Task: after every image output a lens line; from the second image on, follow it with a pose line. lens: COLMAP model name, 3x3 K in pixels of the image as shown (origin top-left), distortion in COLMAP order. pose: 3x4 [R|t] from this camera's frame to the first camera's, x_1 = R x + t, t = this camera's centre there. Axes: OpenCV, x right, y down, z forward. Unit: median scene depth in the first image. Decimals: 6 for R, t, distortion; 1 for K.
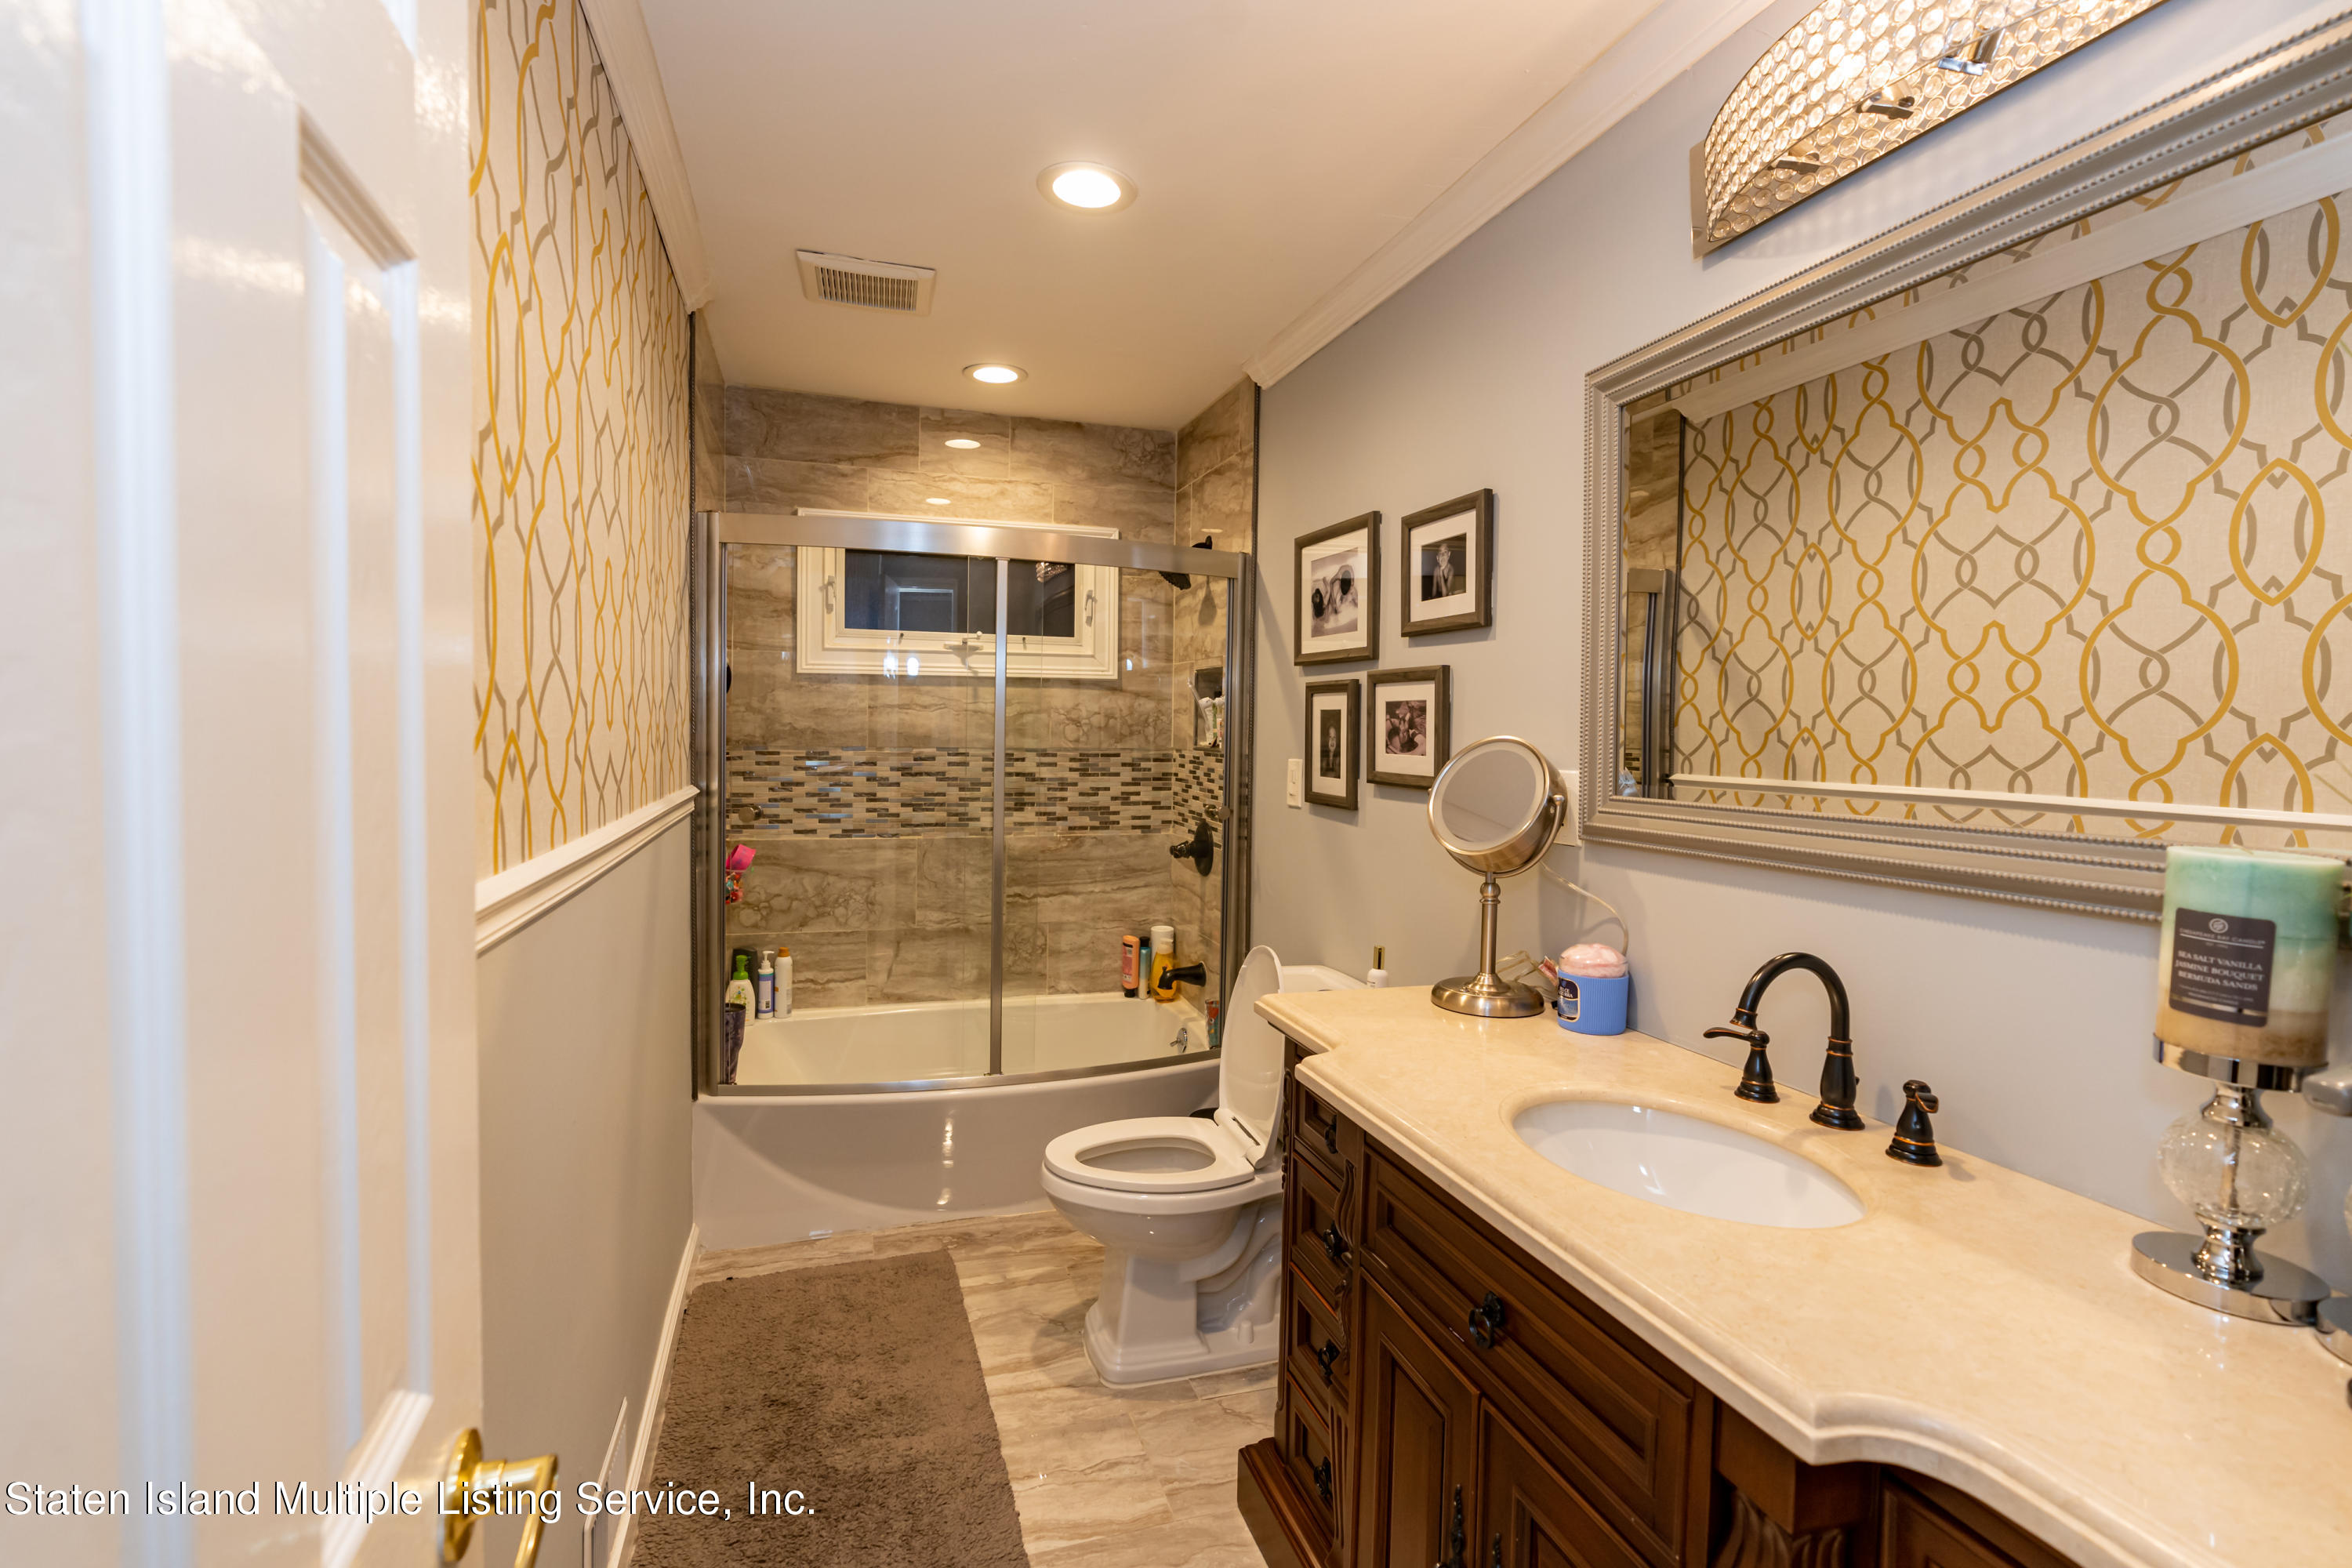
lens RADIAL K [[1061.6, 0, 1180.1], [0, 1061.6, 766.2], [0, 0, 1]] dist [-0.014899, 0.000820]
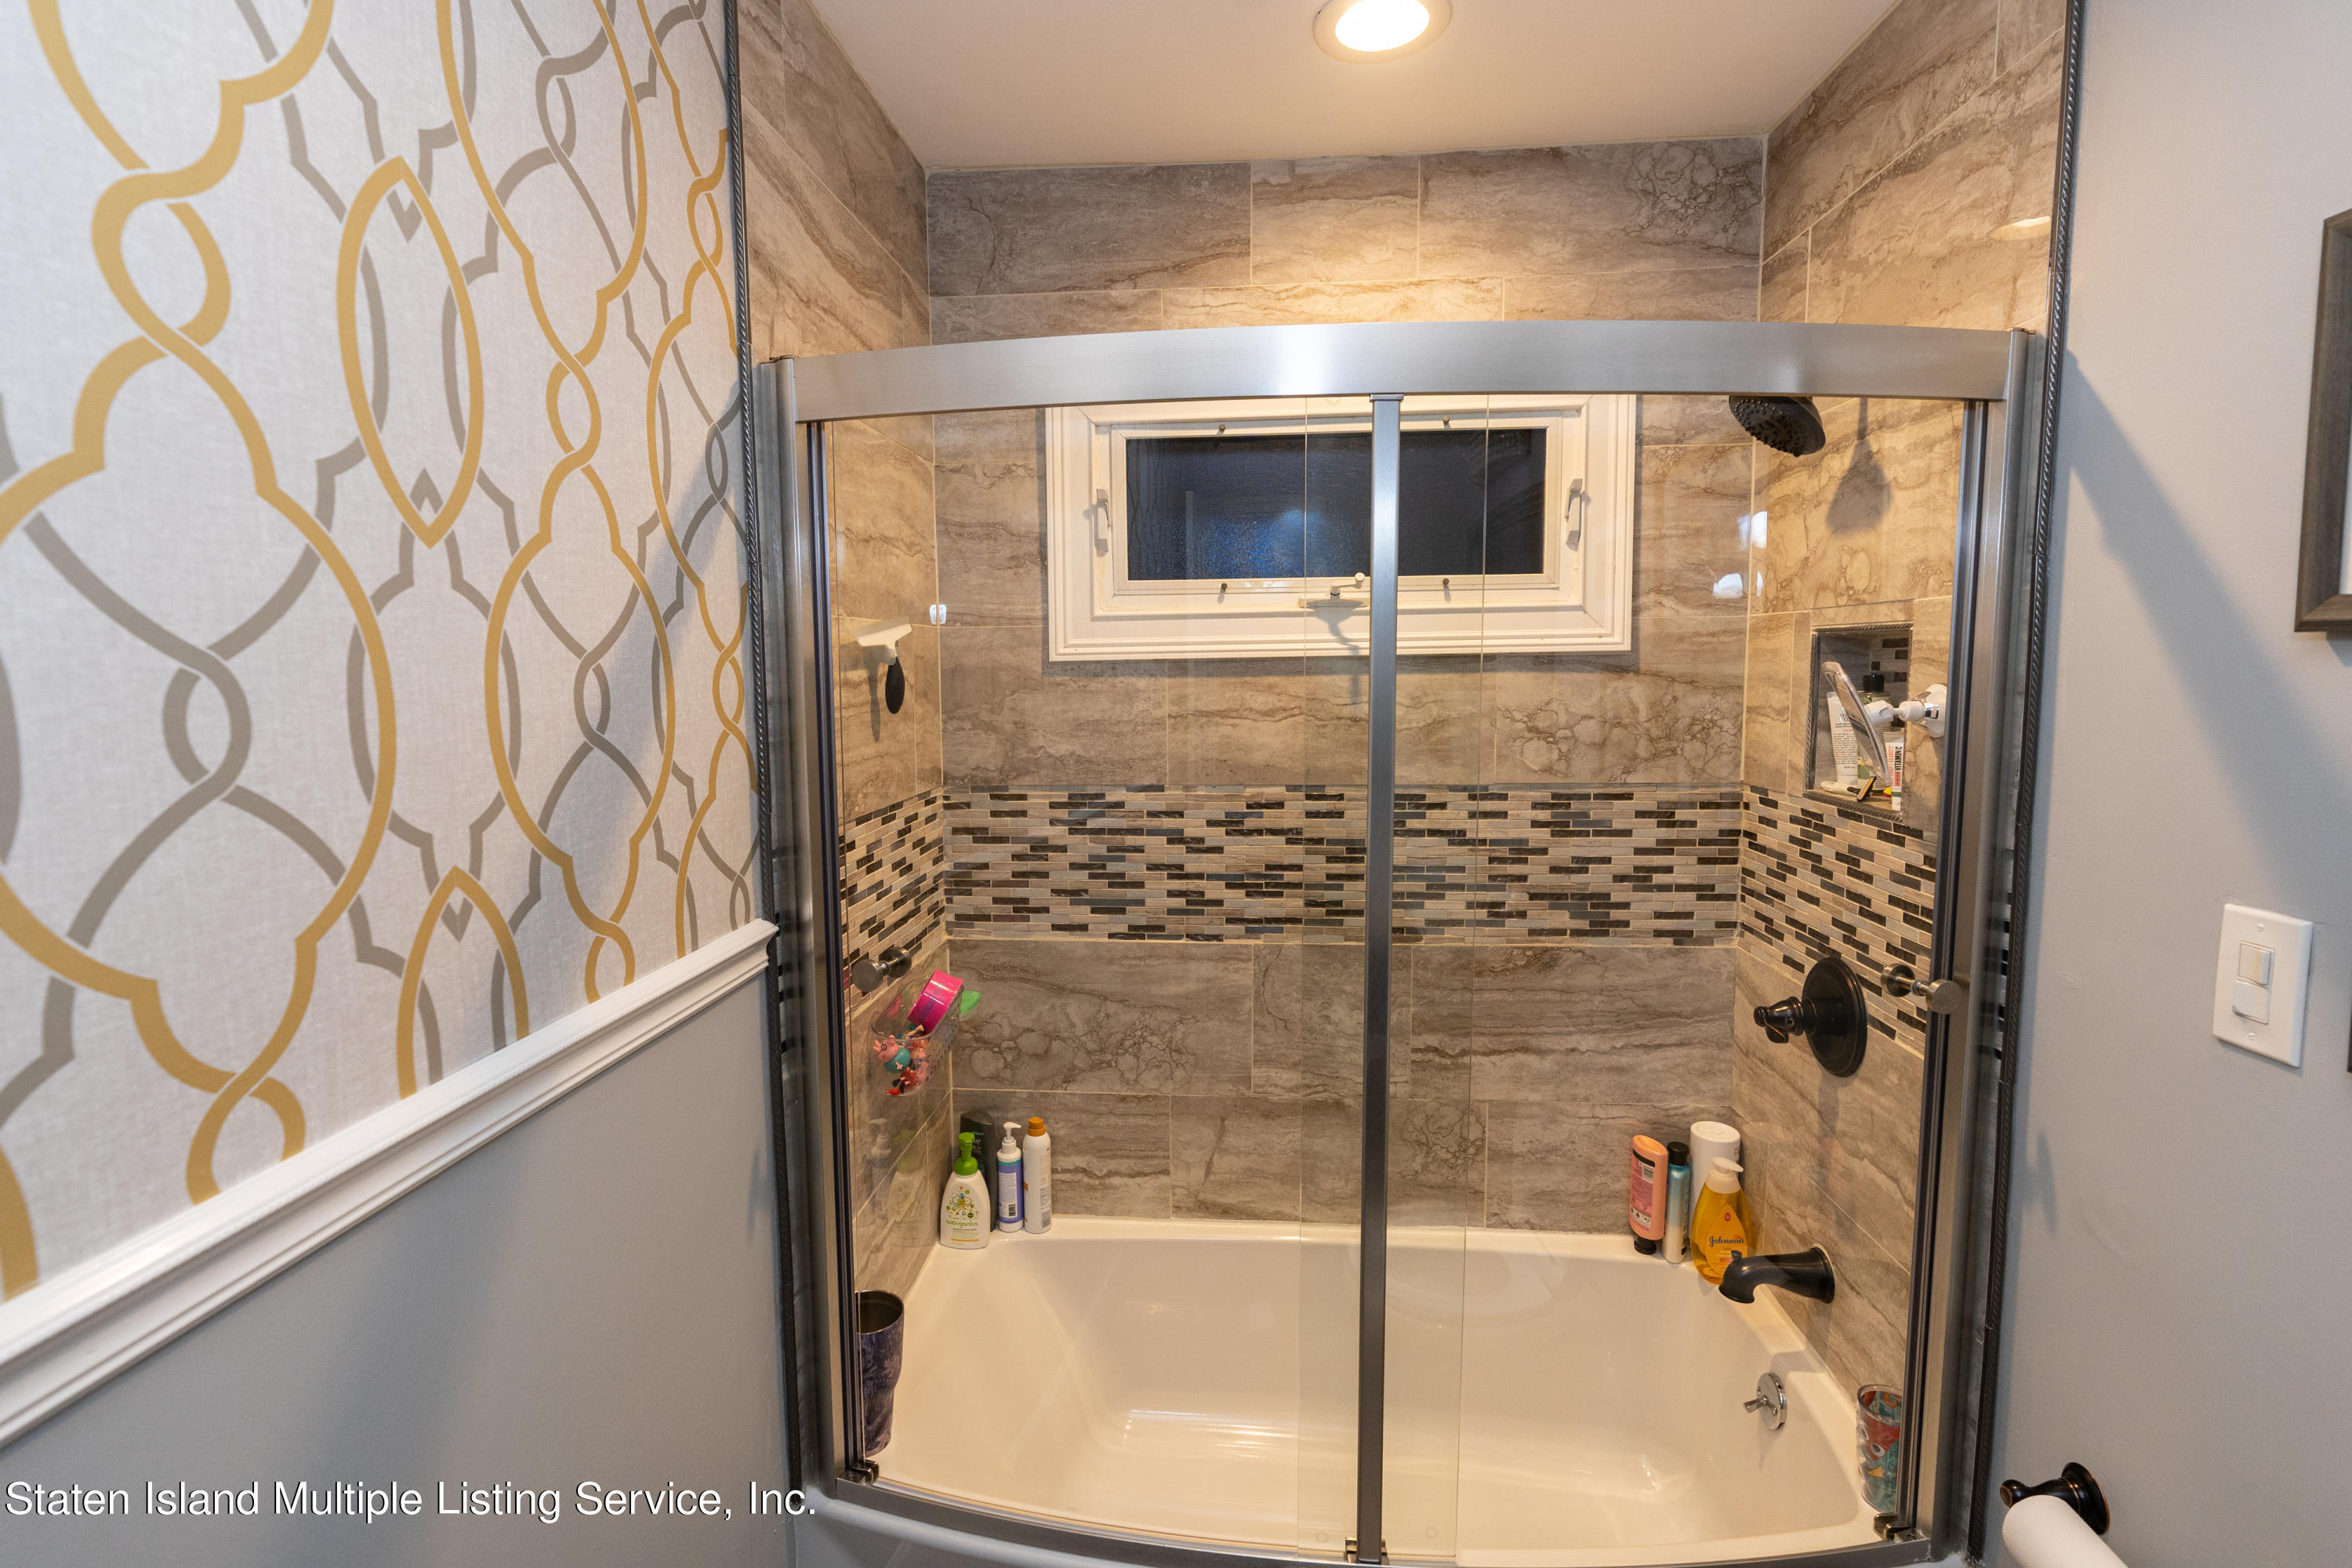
lens RADIAL K [[1061.6, 0, 1180.1], [0, 1061.6, 766.2], [0, 0, 1]] dist [-0.014899, 0.000820]
pose [[0.921404, 0.013286, -0.388379, -0.063681], [0.009054, 0.998410, 0.055636, -0.059675], [0.388501, -0.054780, 0.919819, 0.464362]]
